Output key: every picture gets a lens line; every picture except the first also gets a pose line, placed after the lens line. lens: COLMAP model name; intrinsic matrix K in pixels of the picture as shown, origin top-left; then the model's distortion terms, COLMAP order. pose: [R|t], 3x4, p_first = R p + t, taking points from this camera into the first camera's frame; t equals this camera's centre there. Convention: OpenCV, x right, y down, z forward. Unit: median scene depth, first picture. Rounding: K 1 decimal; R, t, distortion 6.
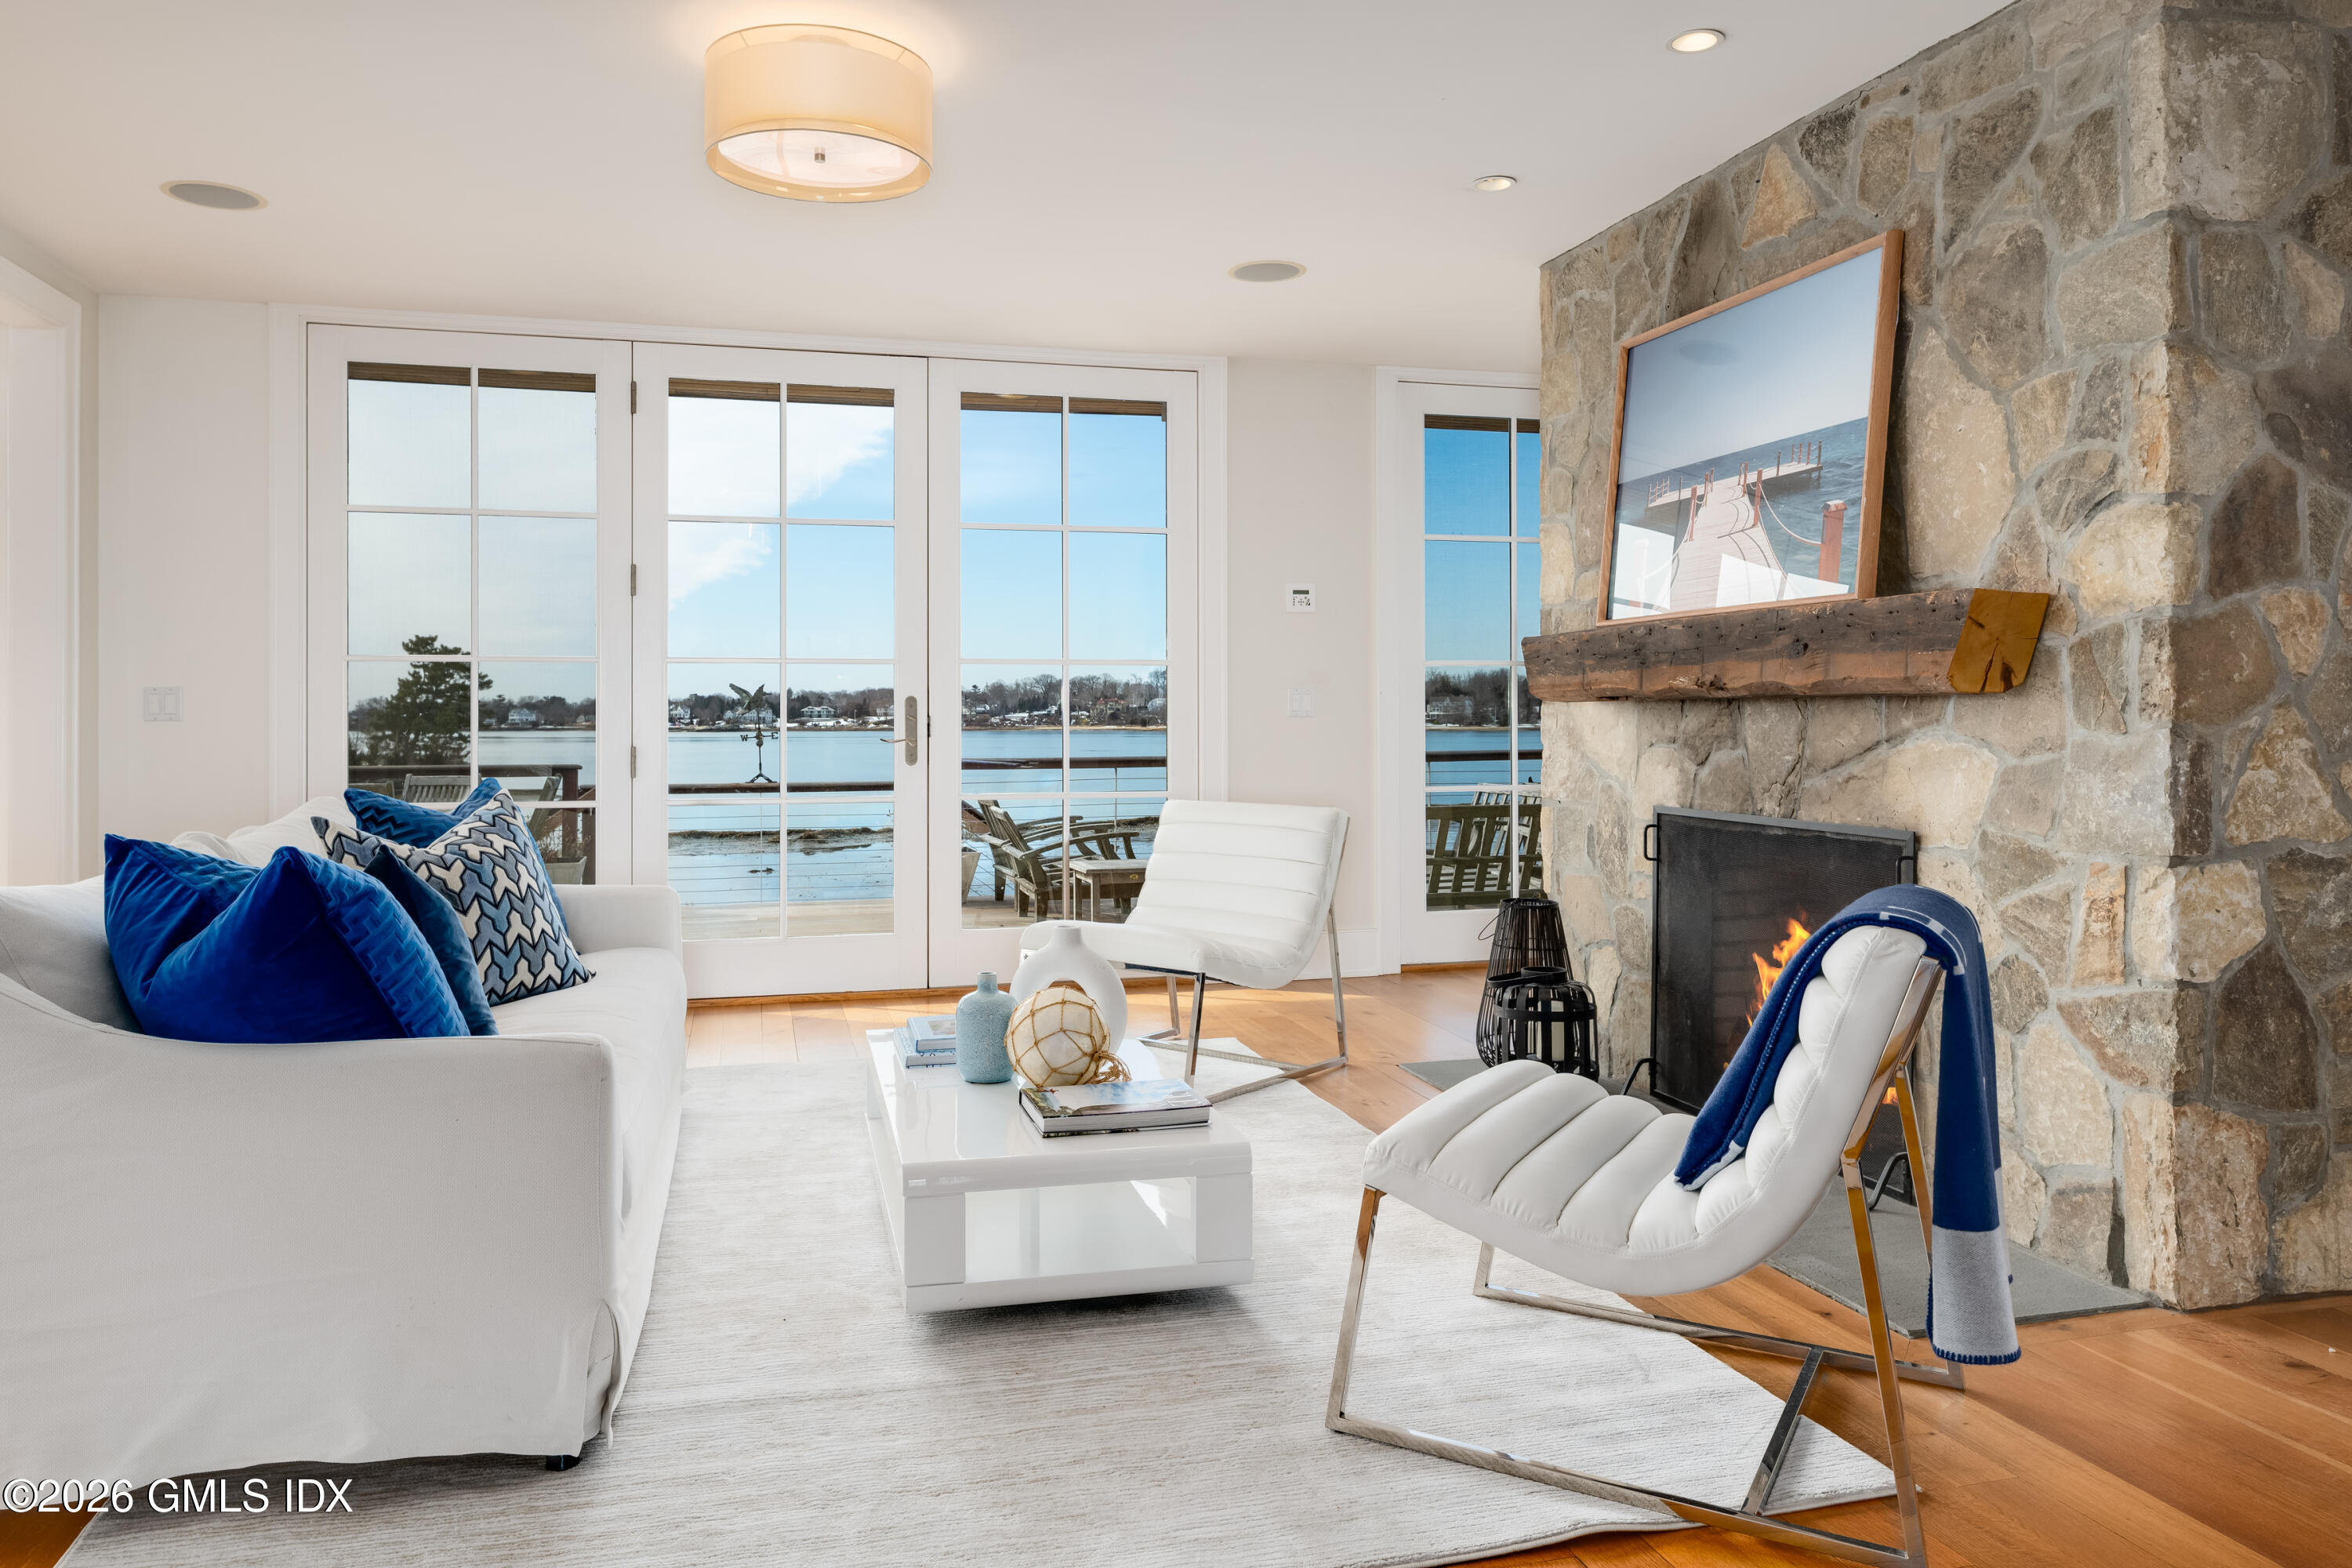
lens RADIAL K [[1580.4, 0, 1162.9], [0, 1580.4, 712.1], [0, 0, 1]] dist [0.000847, -0.000119]
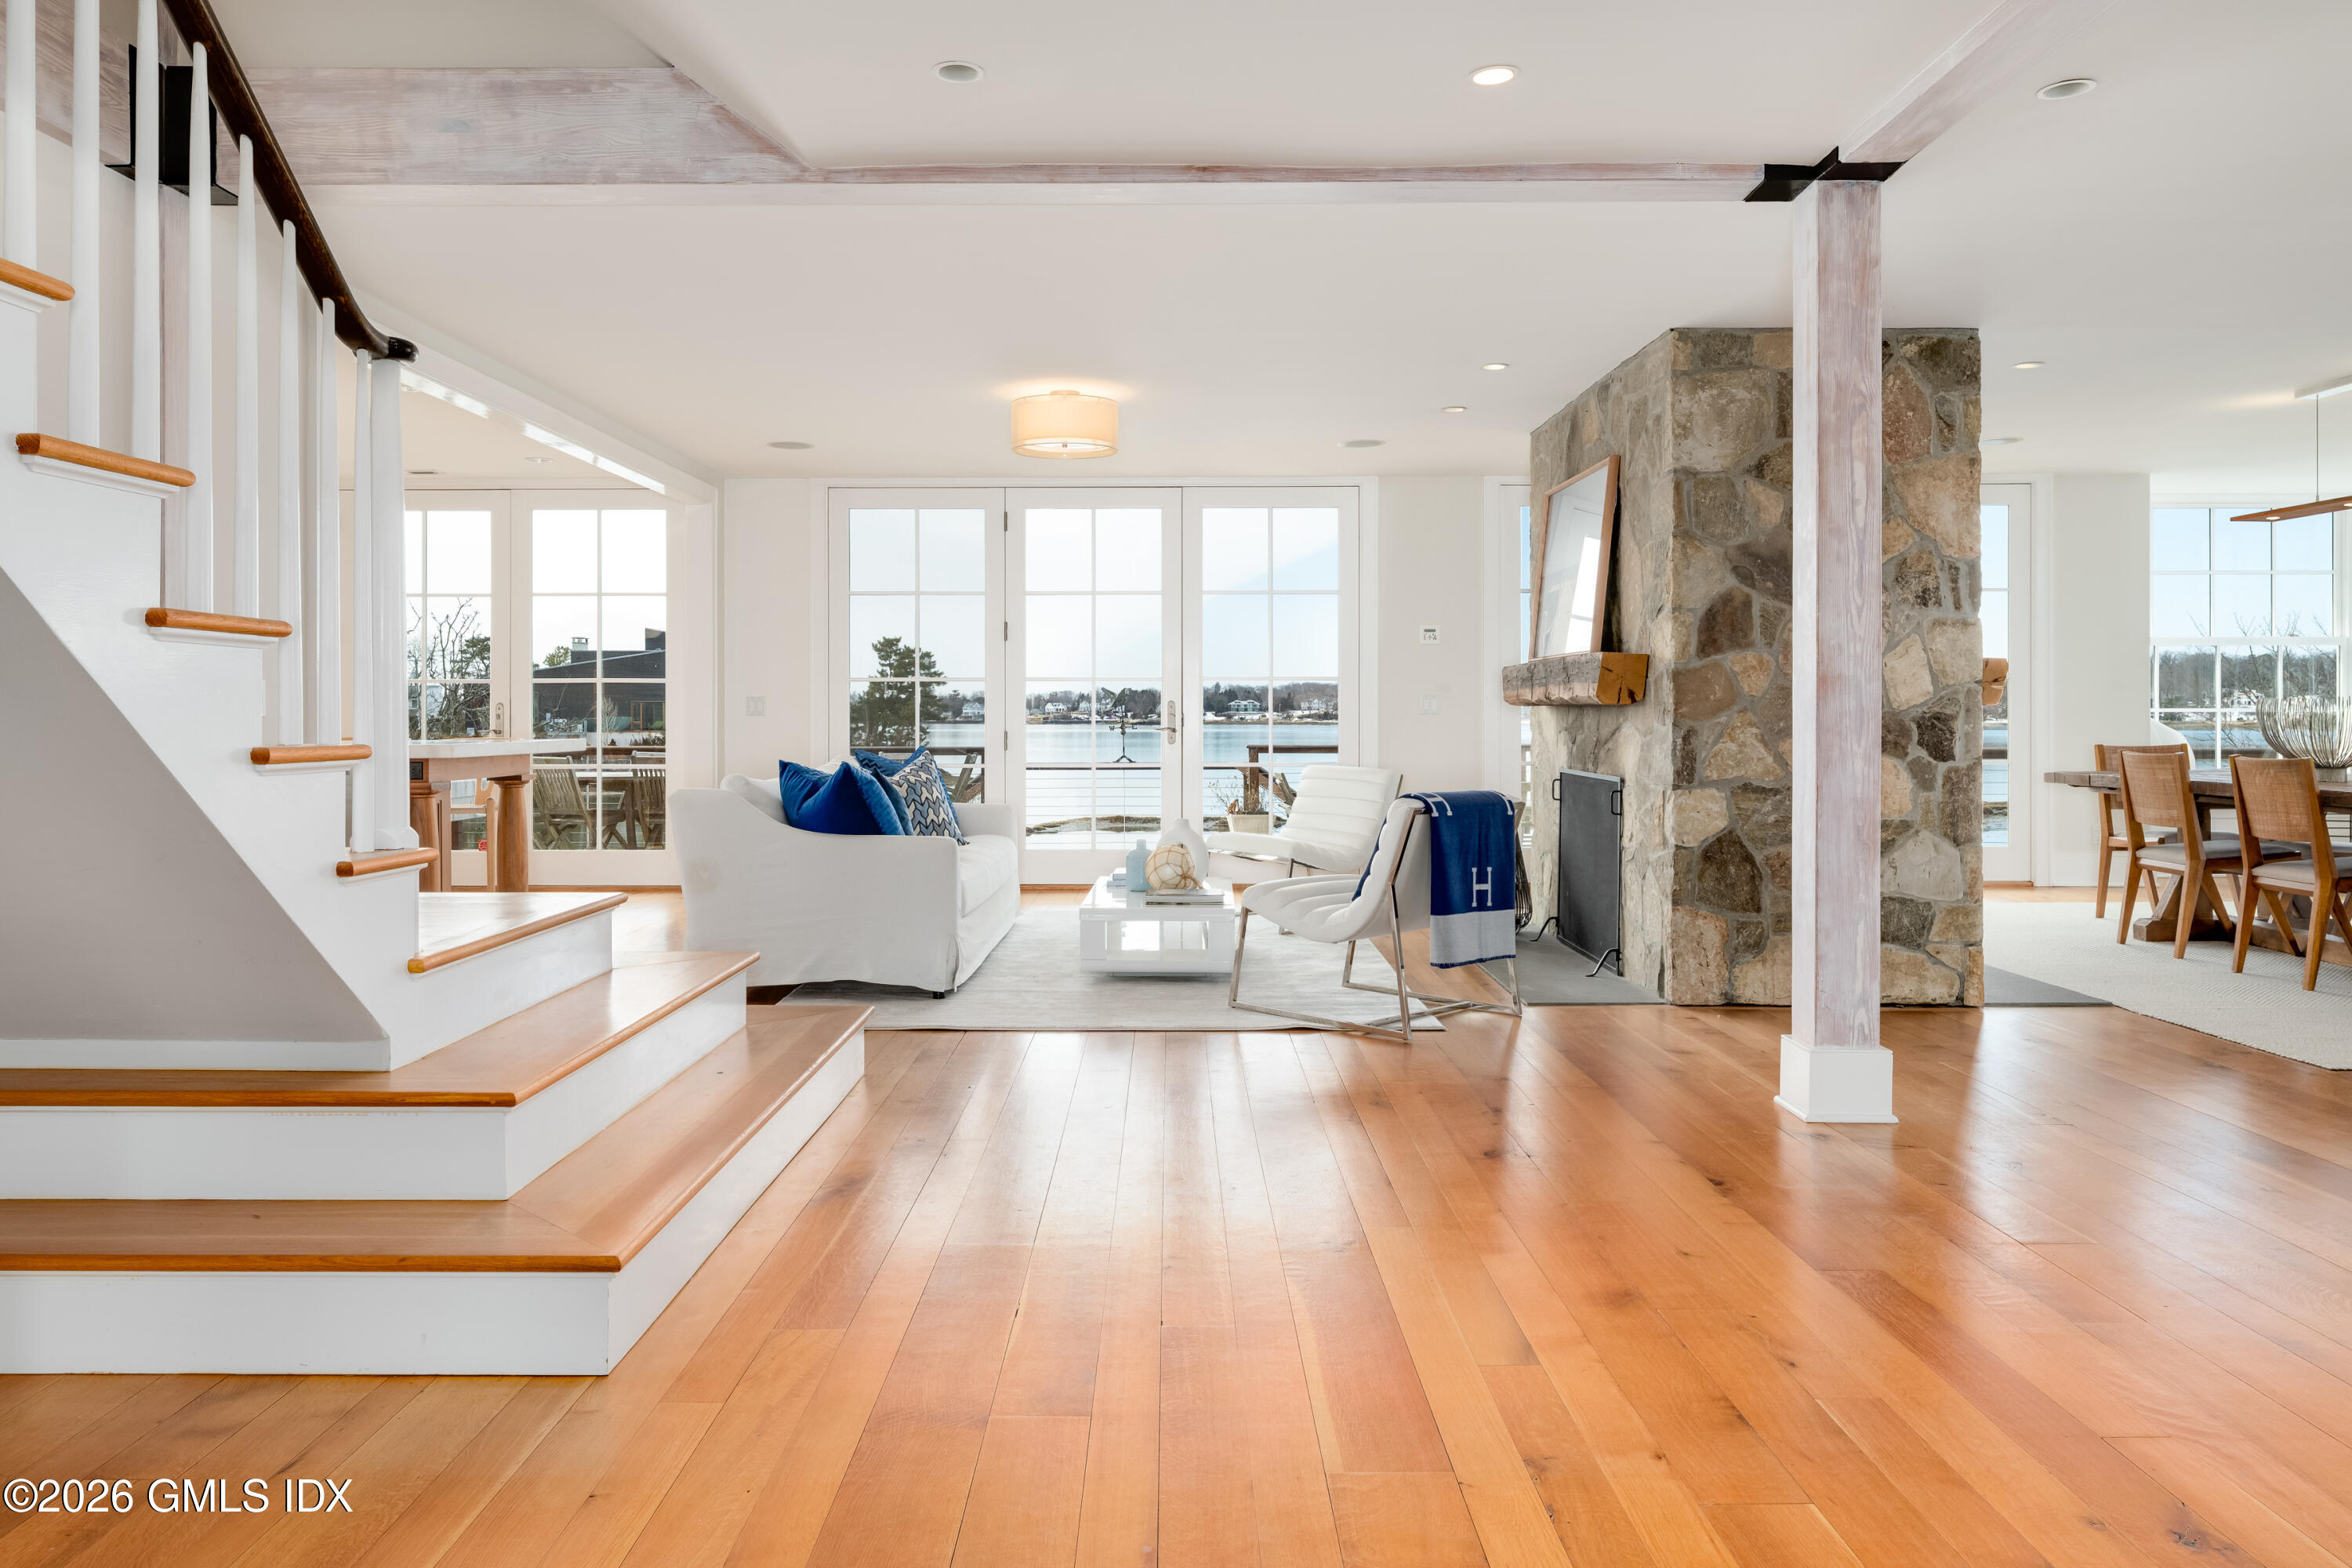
lens RADIAL K [[1580.4, 0, 1162.9], [0, 1580.4, 712.1], [0, 0, 1]] dist [0.000847, -0.000119]
pose [[0.964754, 0.001471, -0.263149, 0.529081], [-0.000481, 0.999993, 0.003827, -0.010561], [0.263153, -0.003566, 0.964748, -1.133261]]
